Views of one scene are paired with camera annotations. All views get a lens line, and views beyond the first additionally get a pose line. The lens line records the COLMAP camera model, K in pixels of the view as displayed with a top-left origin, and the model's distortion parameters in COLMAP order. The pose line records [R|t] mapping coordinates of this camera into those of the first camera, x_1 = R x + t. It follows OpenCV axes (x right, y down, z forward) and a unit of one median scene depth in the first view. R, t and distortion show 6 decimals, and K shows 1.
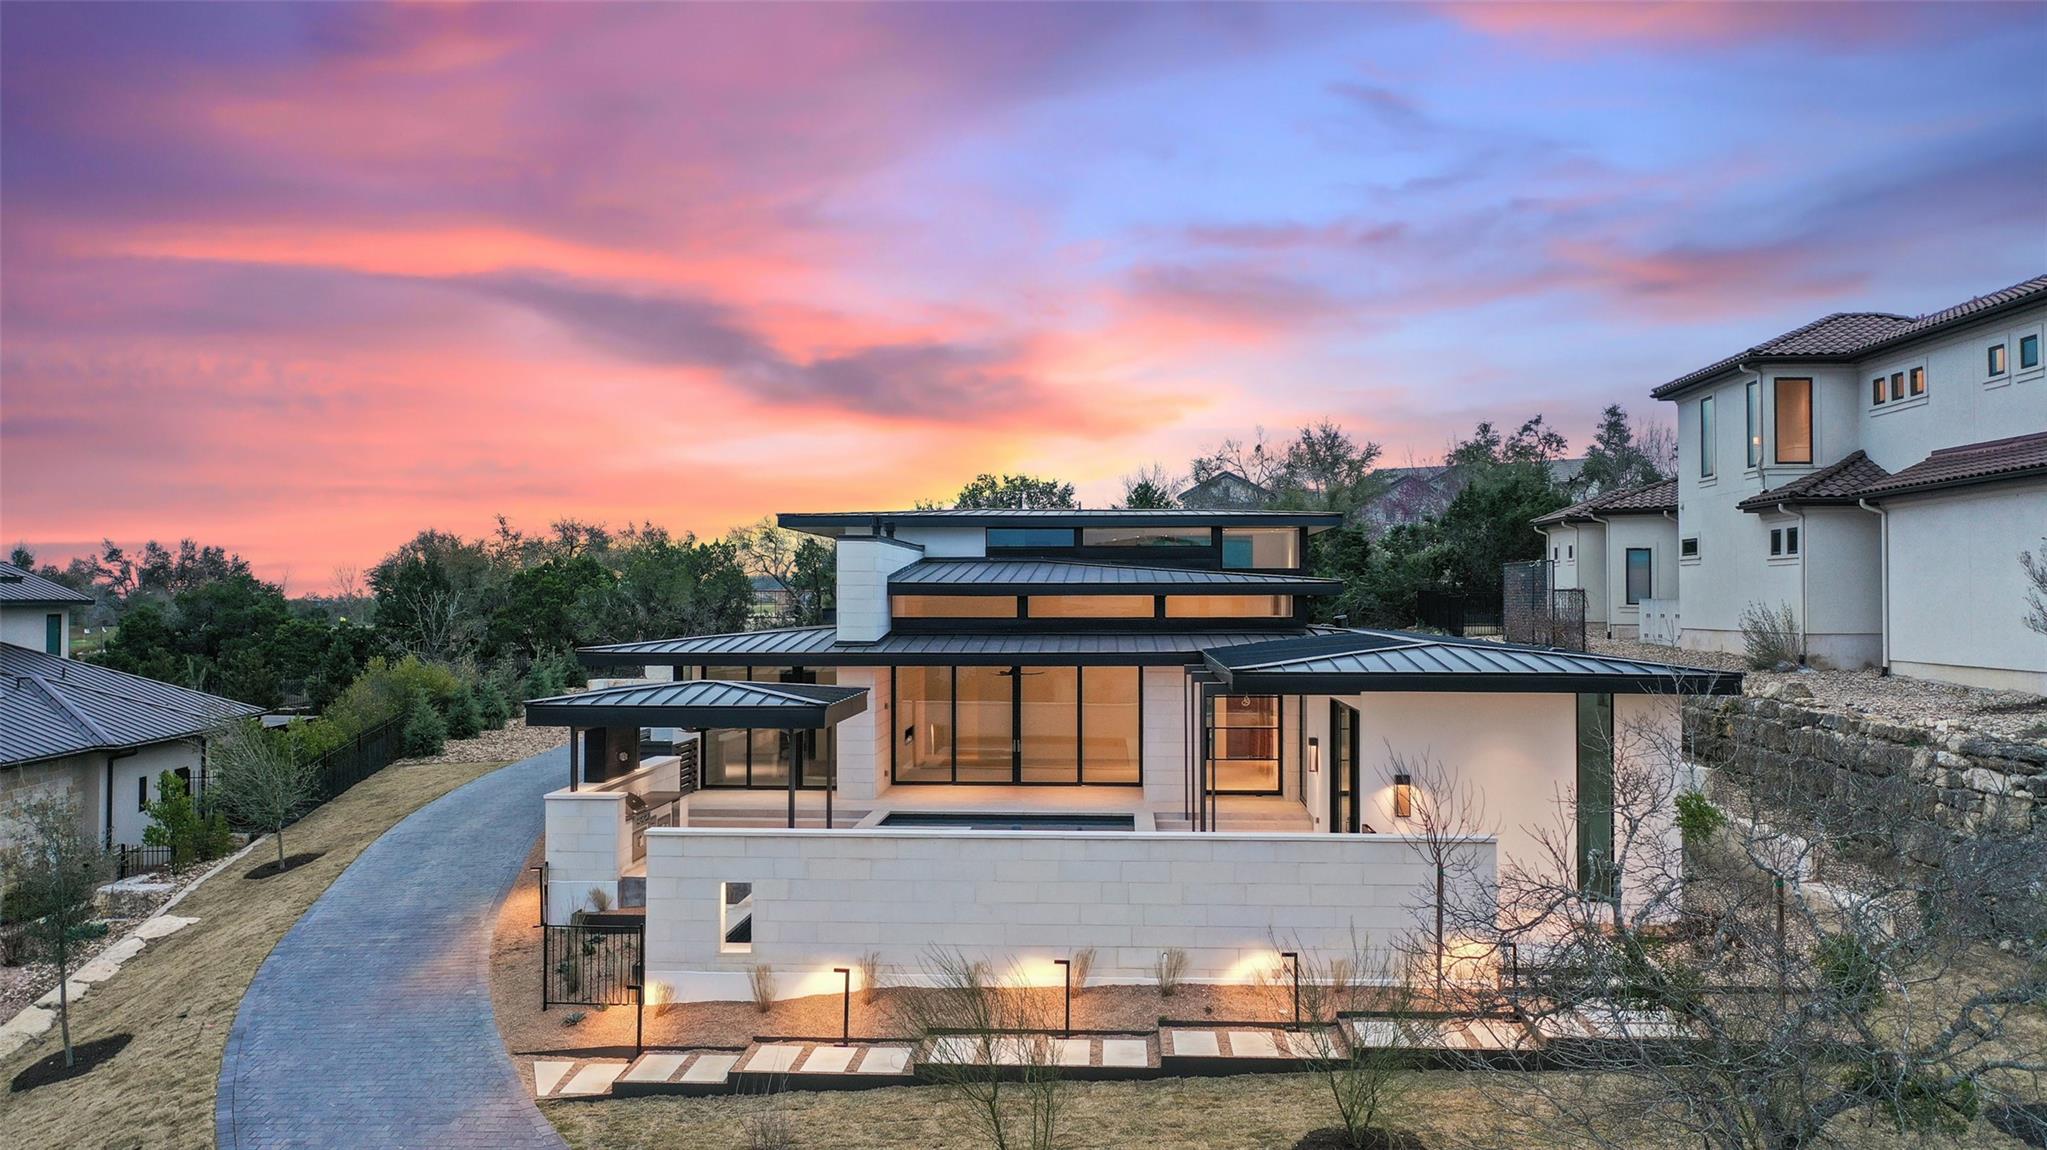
lens RADIAL K [[1702.3, 0, 1023.5], [0, 1702.3, 575.0], [0, 0, 1]] dist [0.010559, 0.002618]
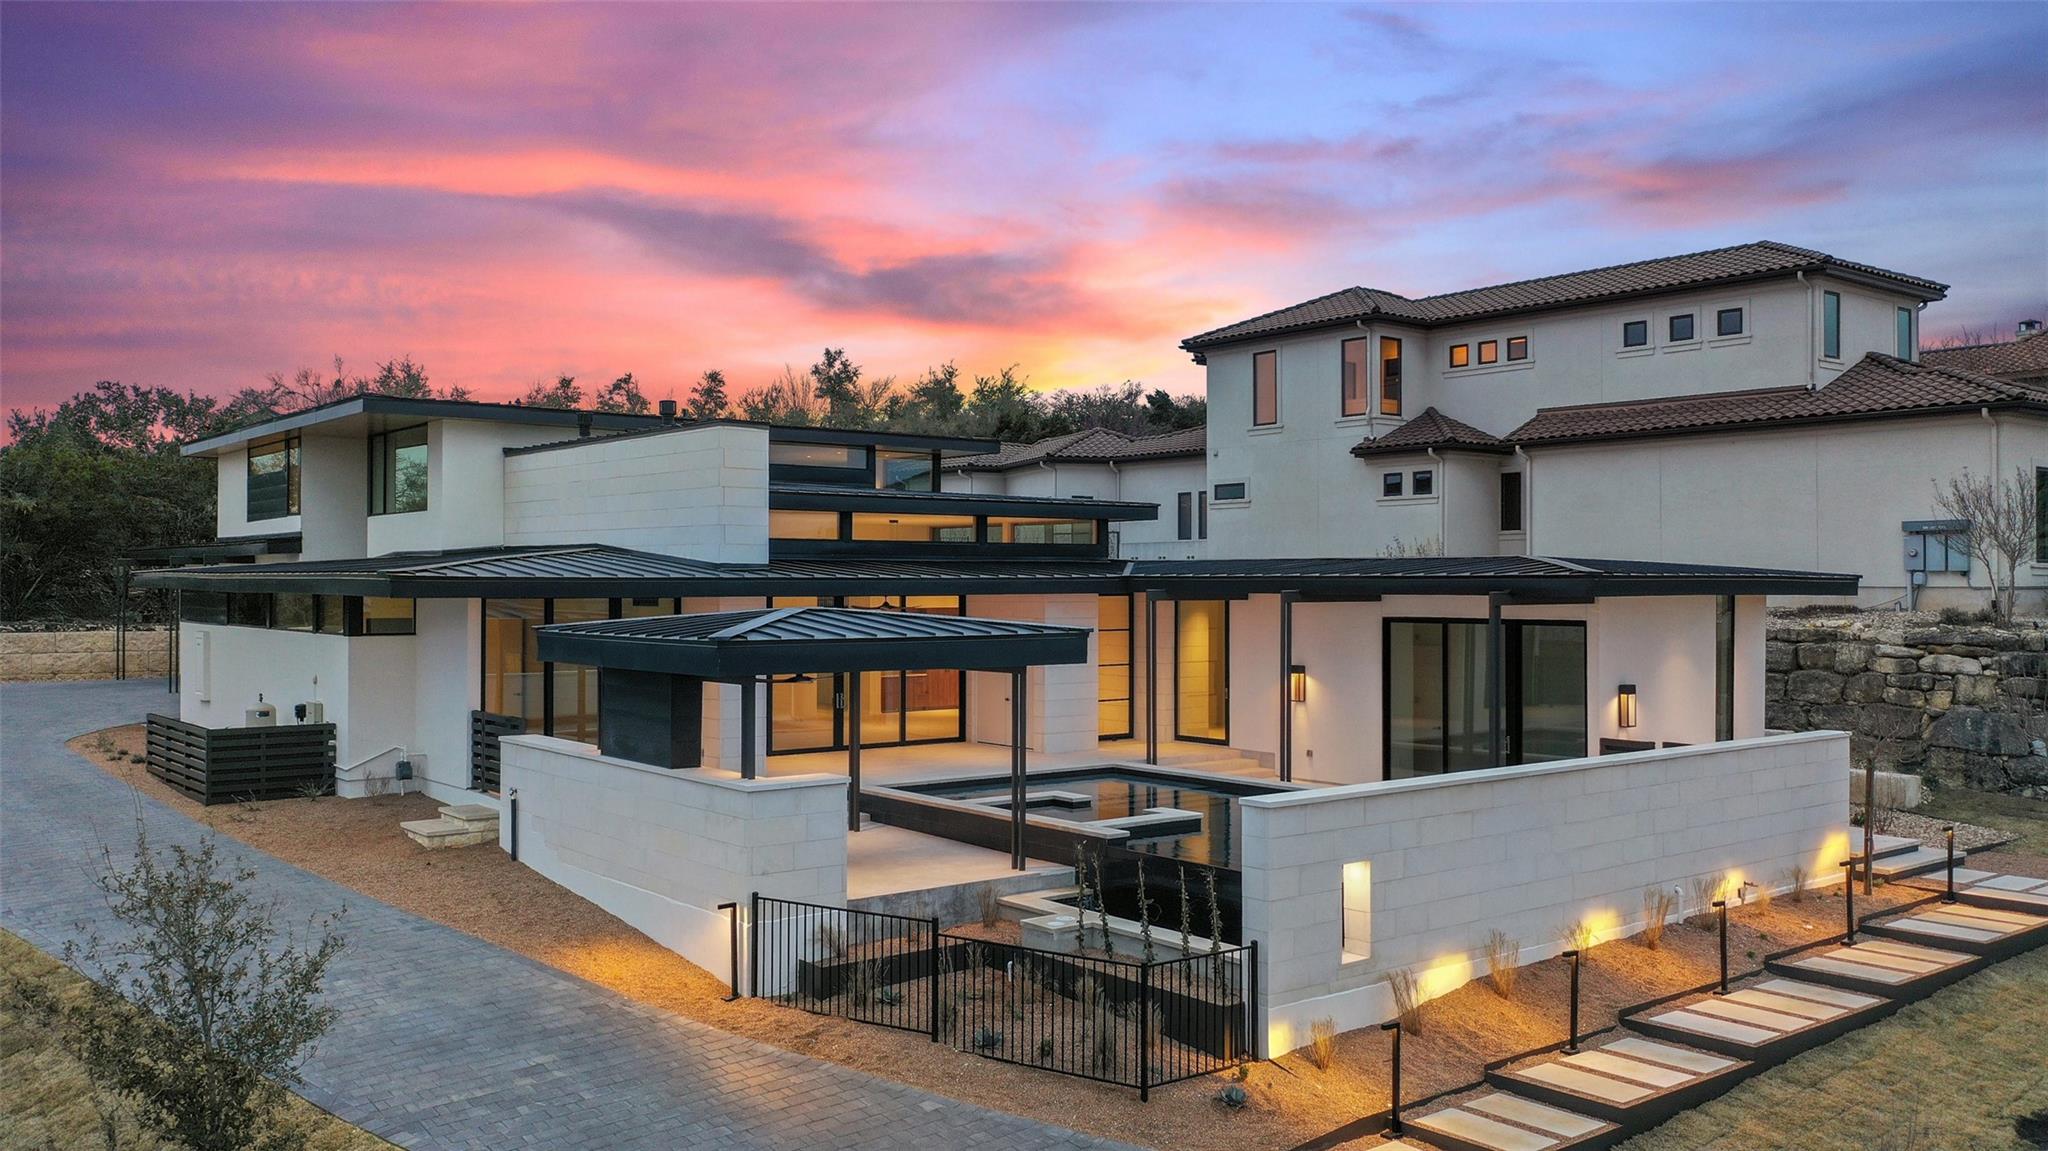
lens RADIAL K [[1668.2, 0, 1044.0], [0, 1668.2, 579.9], [0, 0, 1]] dist [0.005839, 0.000067]
pose [[0.731171, 0.002284, 0.682190, -0.583854], [-0.010504, 0.999914, 0.007911, 0.046163], [-0.682113, -0.012950, 0.731132, 0.459927]]
